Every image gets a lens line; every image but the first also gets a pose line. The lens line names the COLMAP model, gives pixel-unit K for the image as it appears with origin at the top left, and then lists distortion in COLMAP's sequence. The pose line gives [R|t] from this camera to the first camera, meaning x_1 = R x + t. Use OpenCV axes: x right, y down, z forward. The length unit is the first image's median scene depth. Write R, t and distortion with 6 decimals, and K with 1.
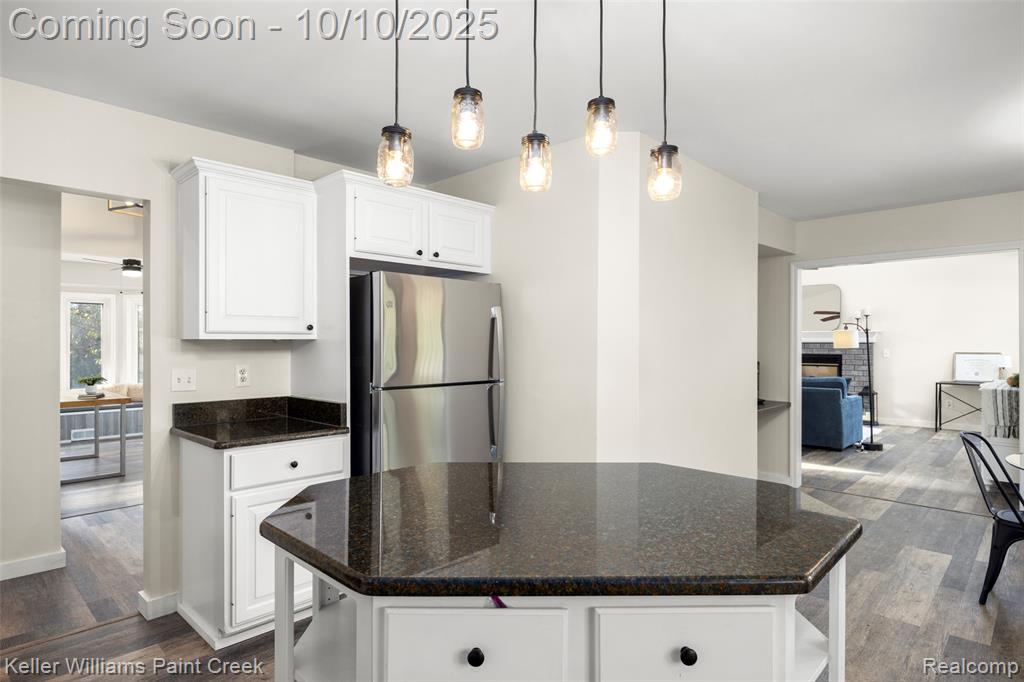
lens RADIAL K [[562.0, 0, 510.5], [0, 562.0, 340.0], [0, 0, 1]] dist [-0.003861, -0.002616]
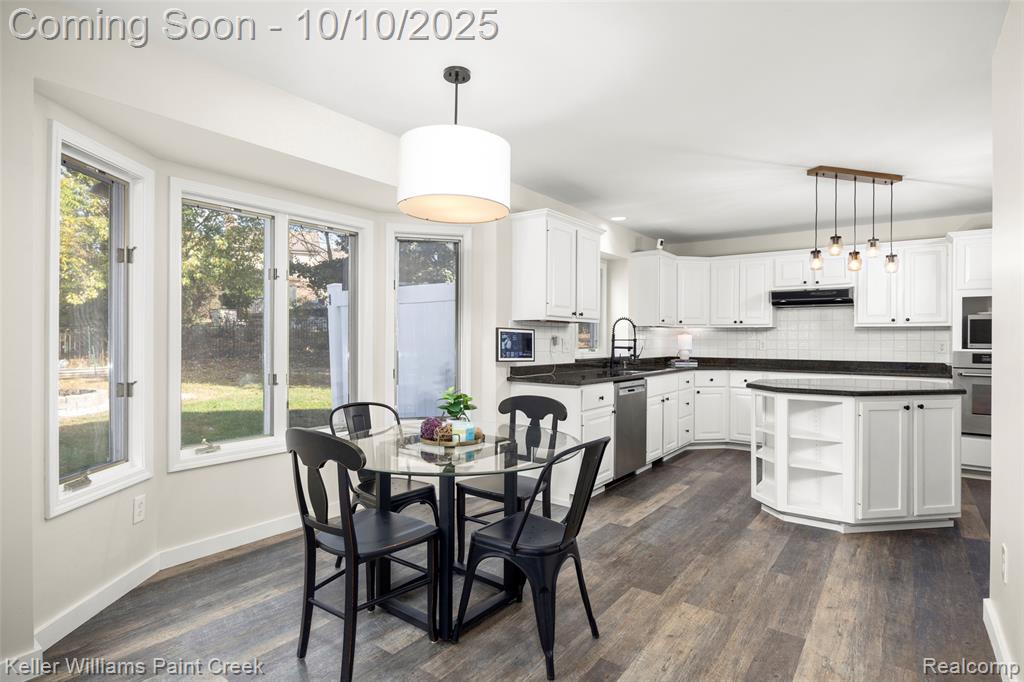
lens RADIAL K [[527.2, 0, 512.4], [0, 527.2, 338.7], [0, 0, 1]] dist [-0.013310, 0.000658]
pose [[-0.992336, -0.003453, -0.123522, 0.432981], [-0.002693, 0.999976, -0.006321, 0.020266], [0.123541, -0.005940, -0.992322, 0.710715]]
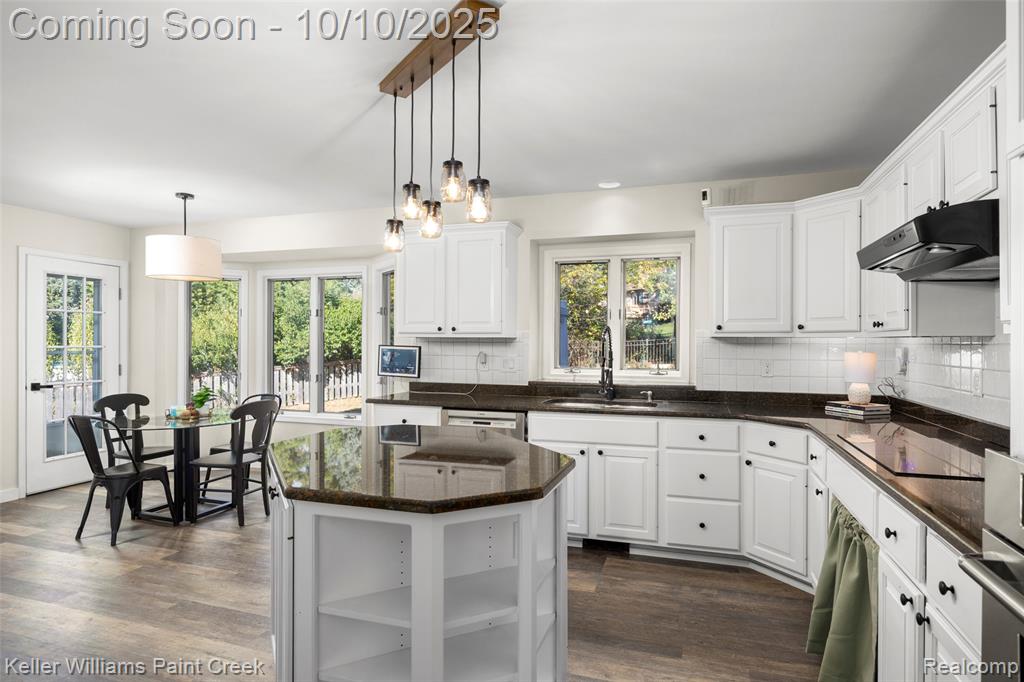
lens RADIAL K [[562.0, 0, 513.6], [0, 562.0, 345.2], [0, 0, 1]] dist [-0.003861, -0.002616]
pose [[-0.438113, -0.007445, 0.898889, -0.287739], [-0.008598, 0.999955, 0.004091, 0.001123], [-0.898879, -0.005936, -0.438157, 0.303489]]
